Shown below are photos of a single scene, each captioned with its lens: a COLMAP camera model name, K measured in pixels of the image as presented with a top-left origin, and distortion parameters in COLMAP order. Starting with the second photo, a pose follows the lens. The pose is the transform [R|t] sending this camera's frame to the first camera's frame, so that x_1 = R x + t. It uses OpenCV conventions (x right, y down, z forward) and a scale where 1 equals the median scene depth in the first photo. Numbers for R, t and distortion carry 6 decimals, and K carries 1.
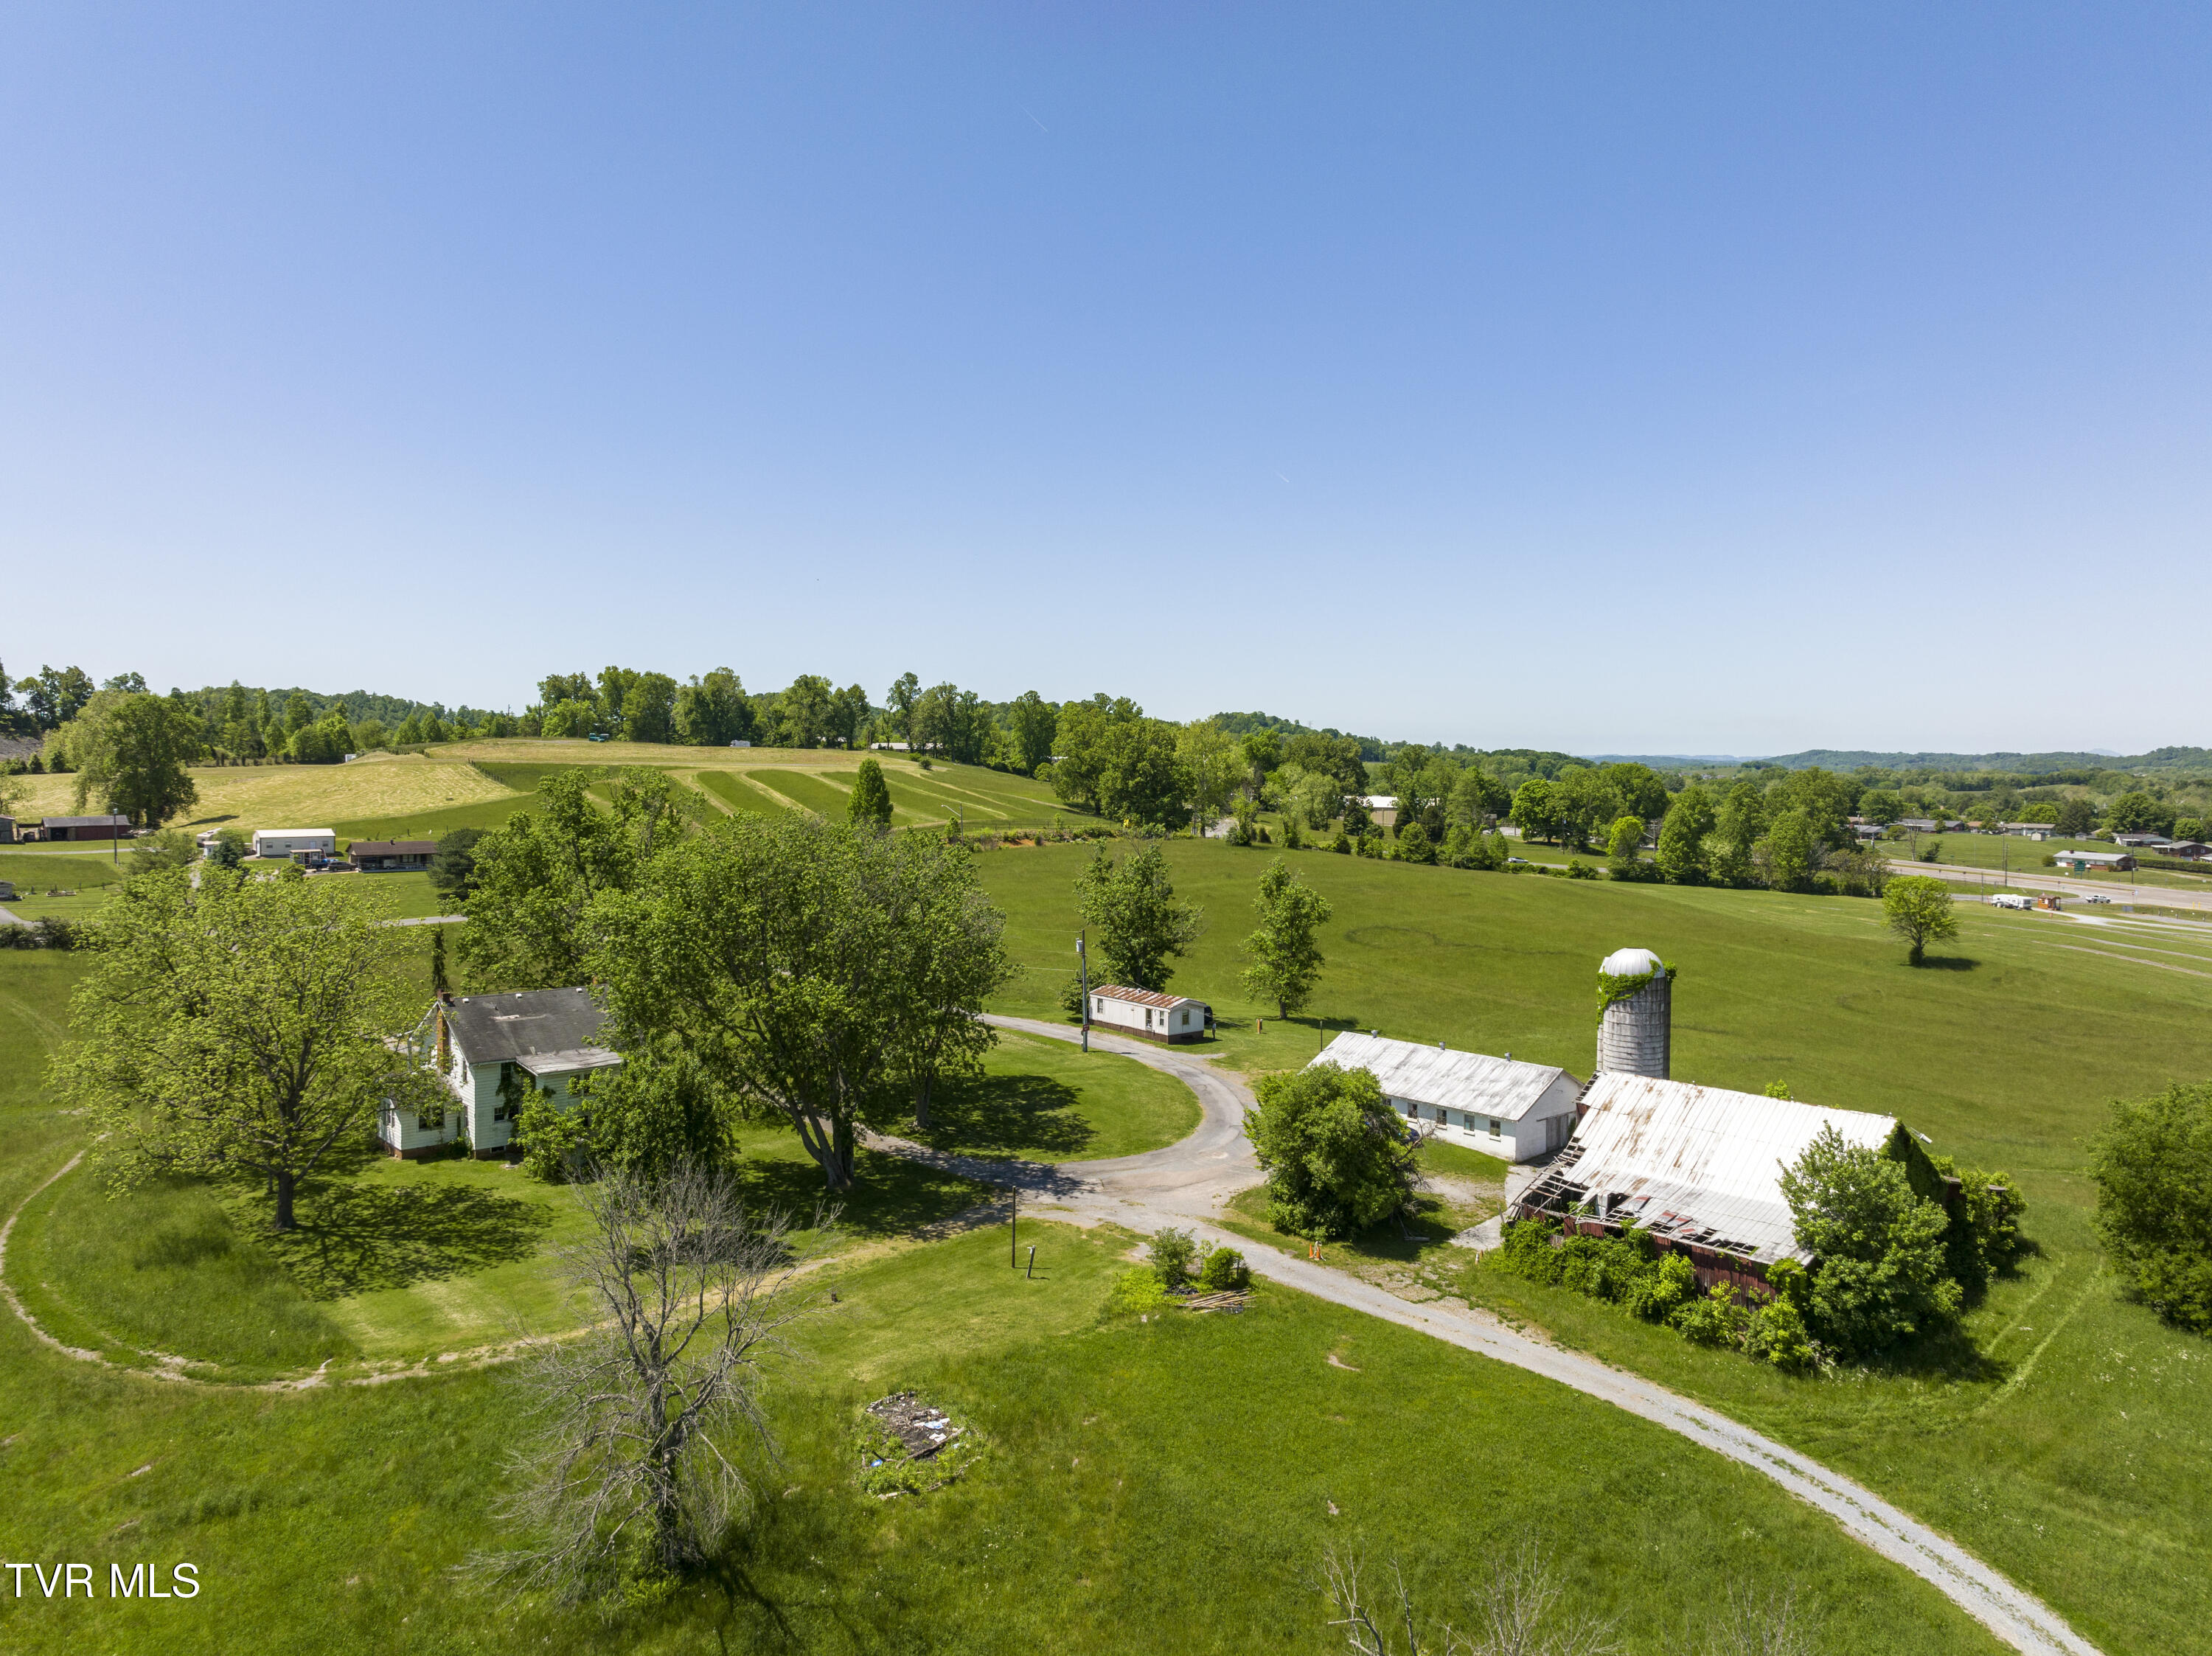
lens RADIAL K [[1573.4, 0, 1106.0], [0, 1573.4, 773.6], [0, 0, 1]] dist [-0.035806, -0.000523]
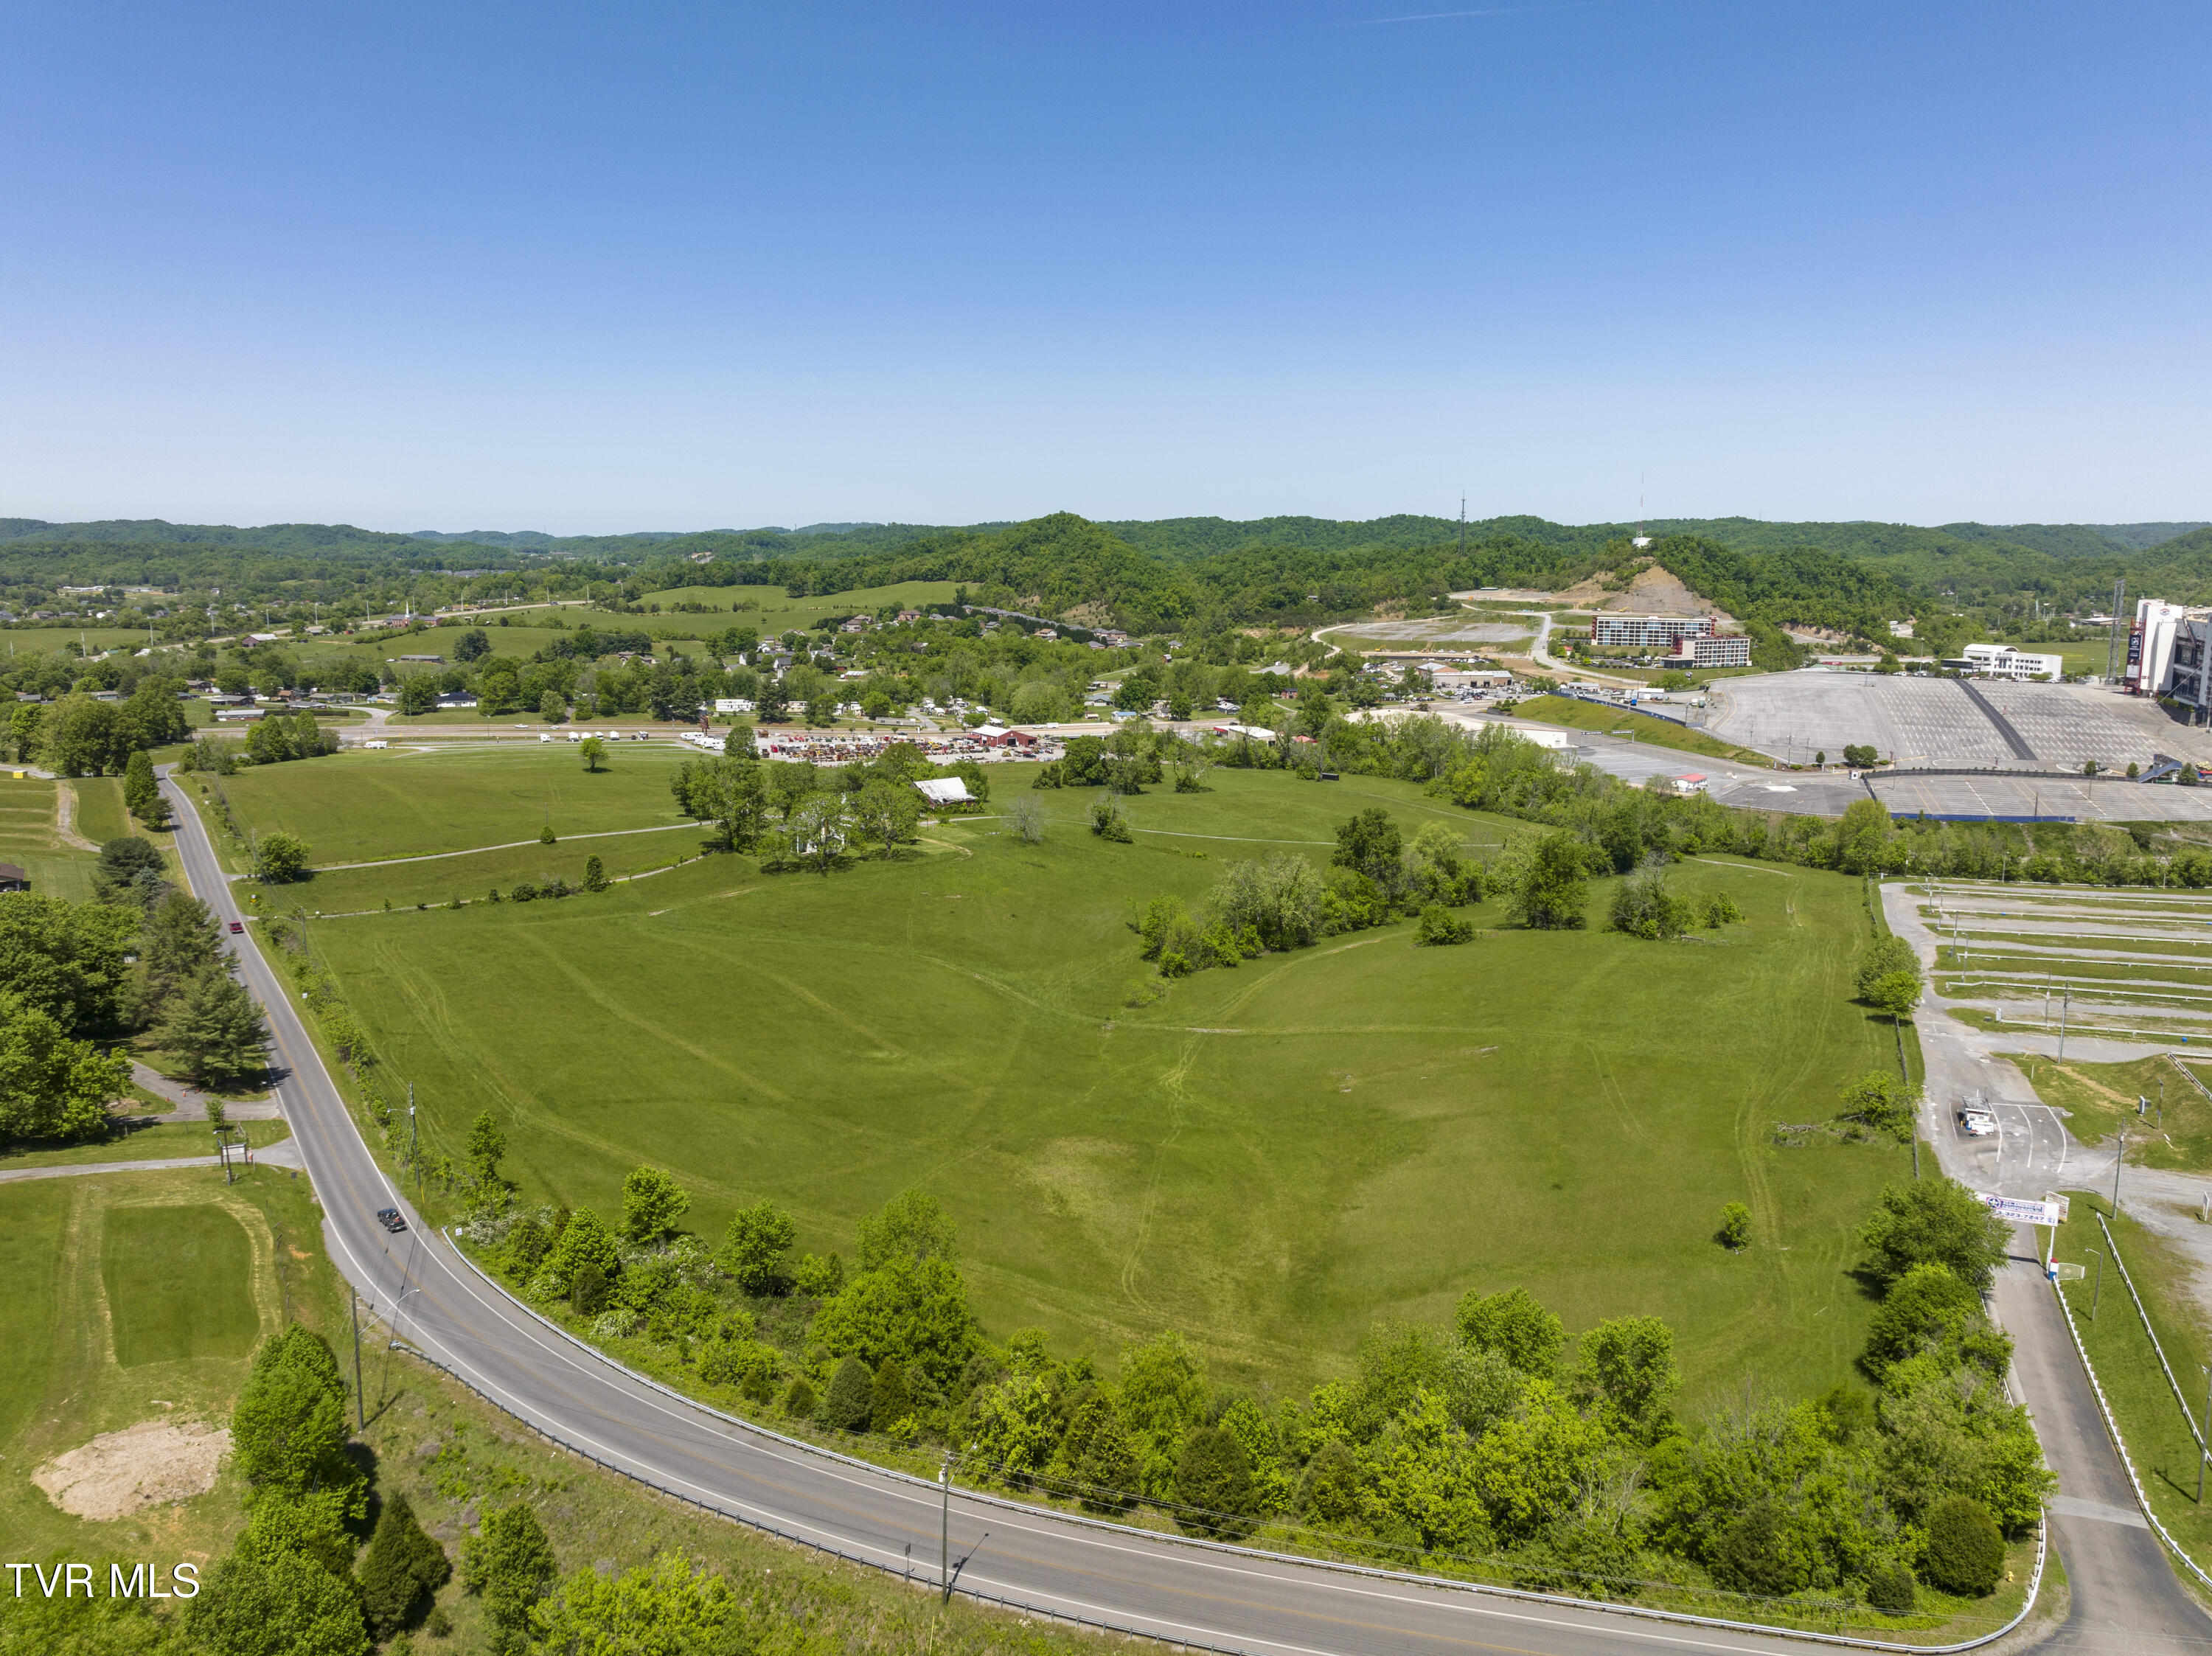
lens RADIAL K [[1573.4, 0, 1106.0], [0, 1573.4, 773.6], [0, 0, 1]] dist [-0.035806, -0.000523]
pose [[0.029907, -0.152326, 0.987878, -1.530829], [0.006709, 0.988328, 0.152192, -0.200226], [-0.999530, 0.002076, 0.030580, 0.061113]]
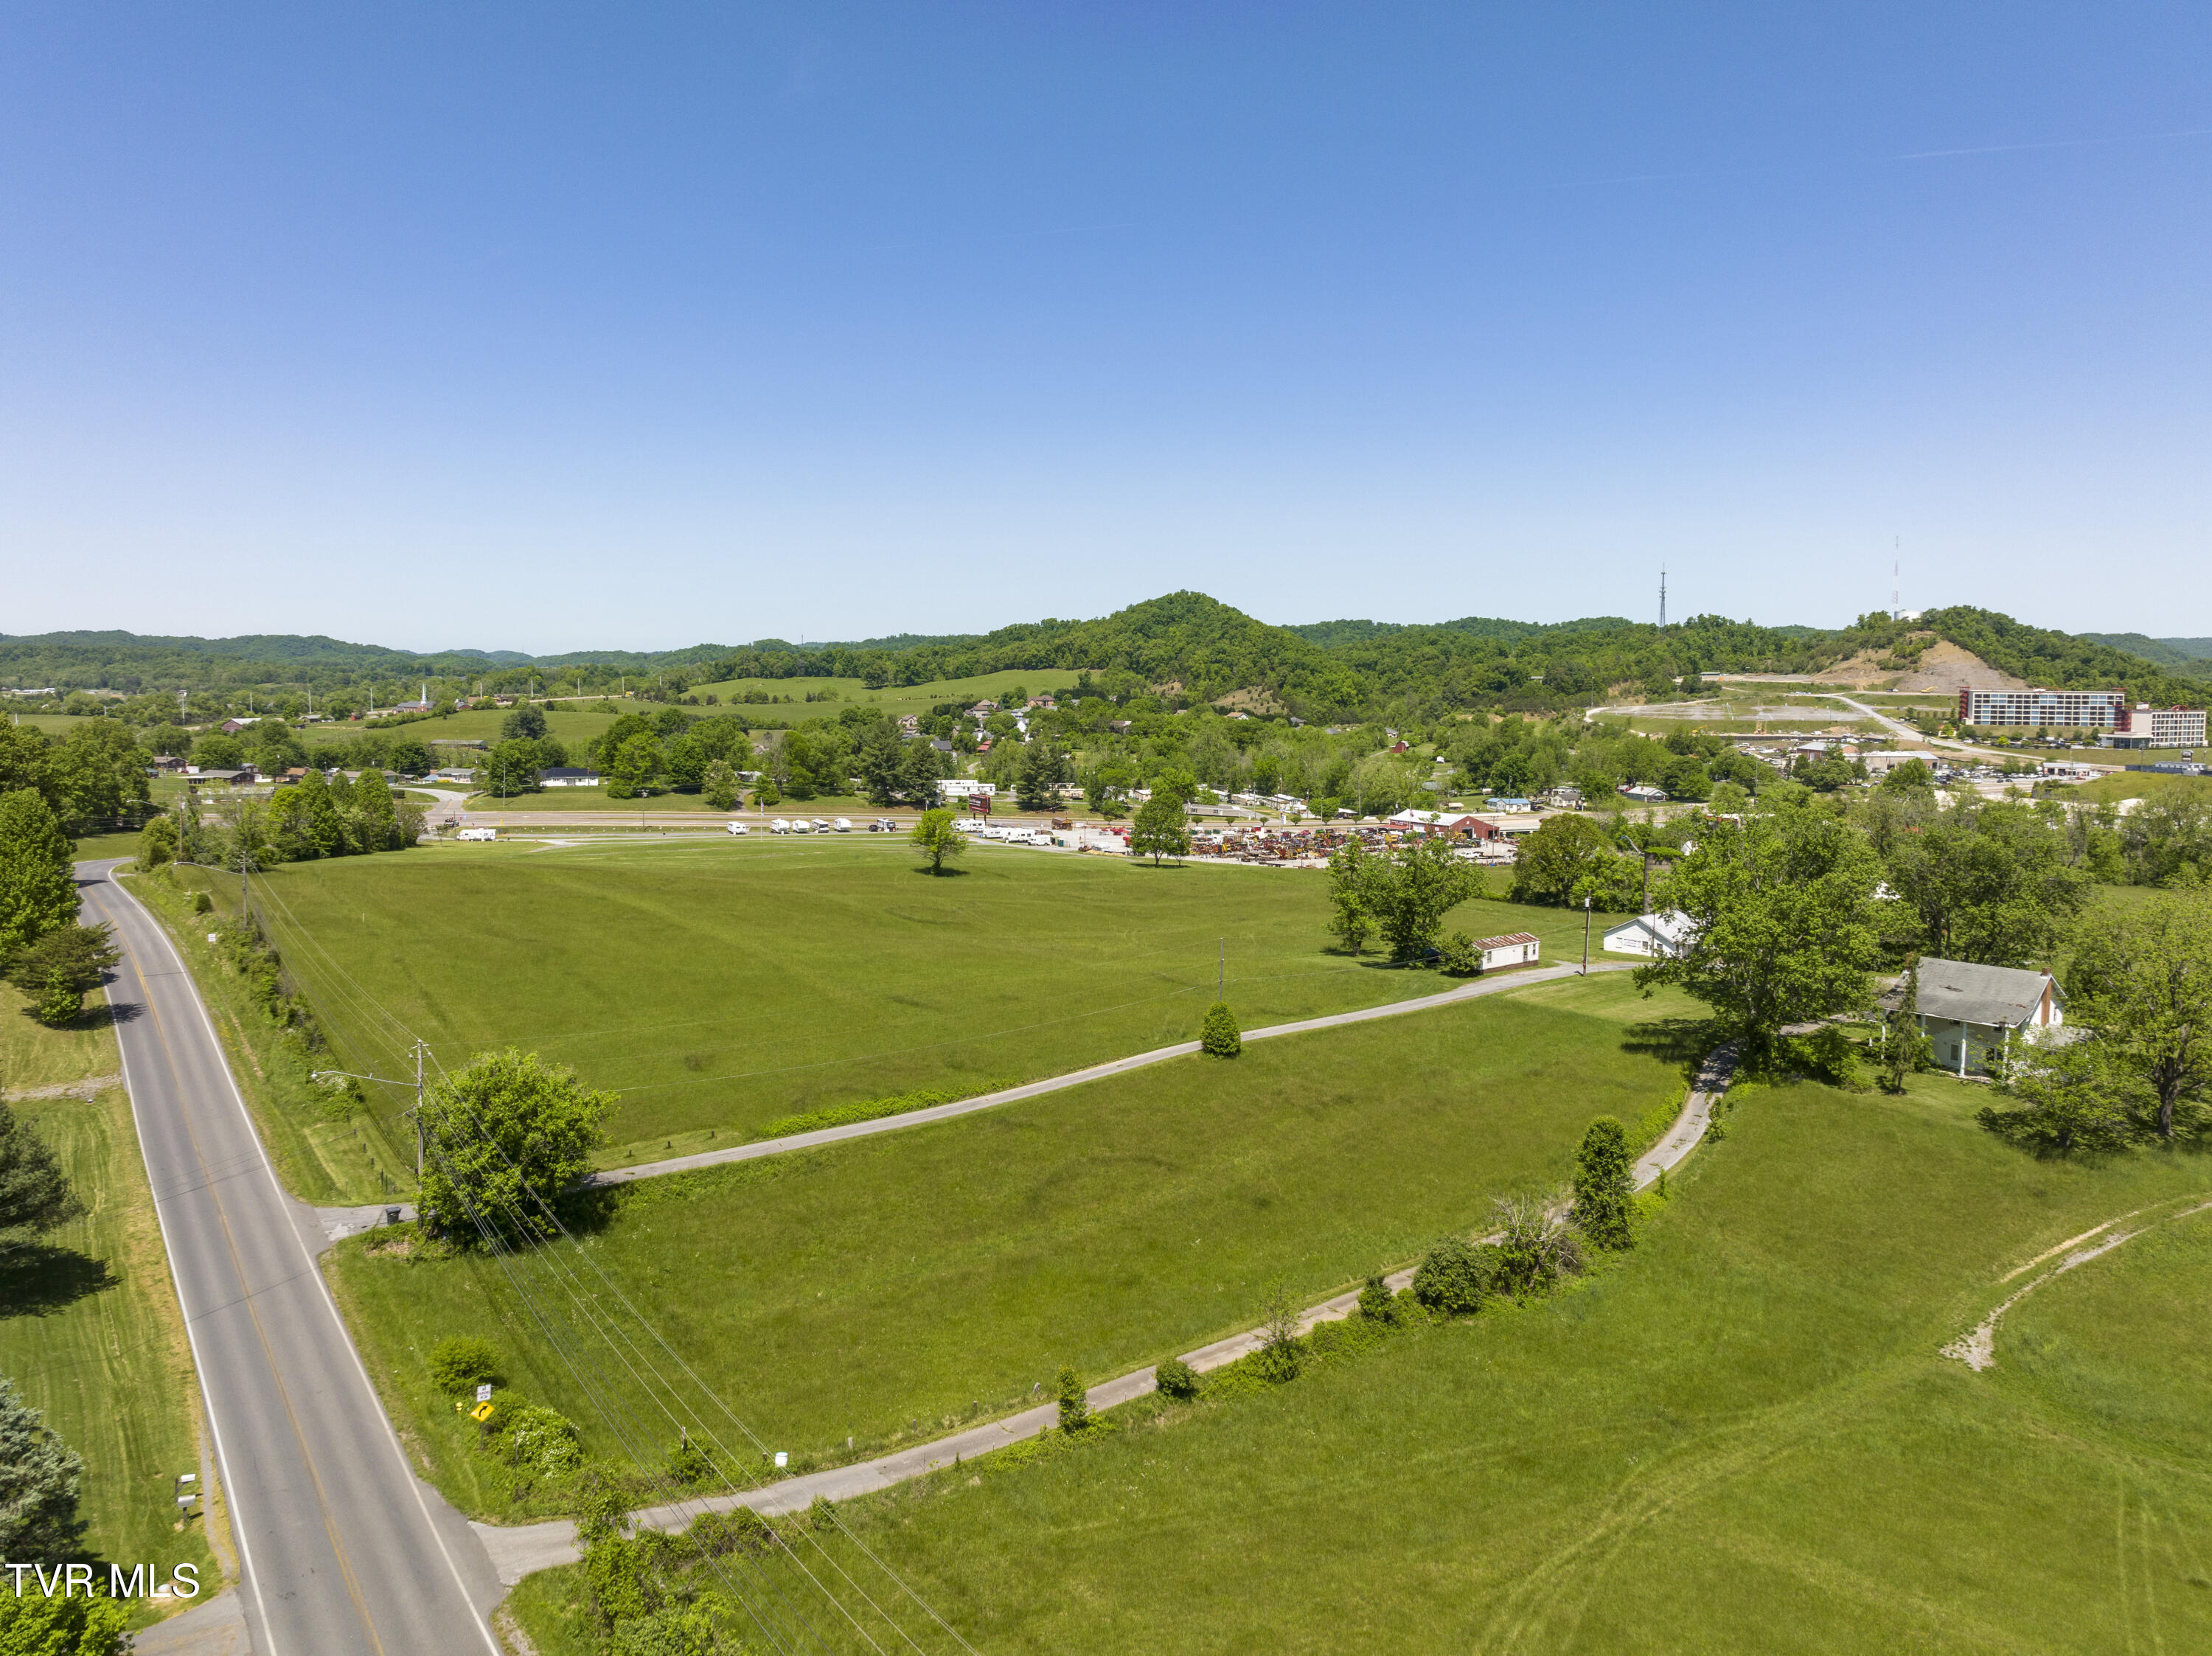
lens RADIAL K [[1573.4, 0, 1106.0], [0, 1573.4, 773.6], [0, 0, 1]] dist [-0.035806, -0.000523]
pose [[0.008558, -0.072962, 0.997298, -0.632437], [0.006823, 0.997316, 0.072905, -0.048263], [-0.999940, 0.006181, 0.009033, 0.645418]]
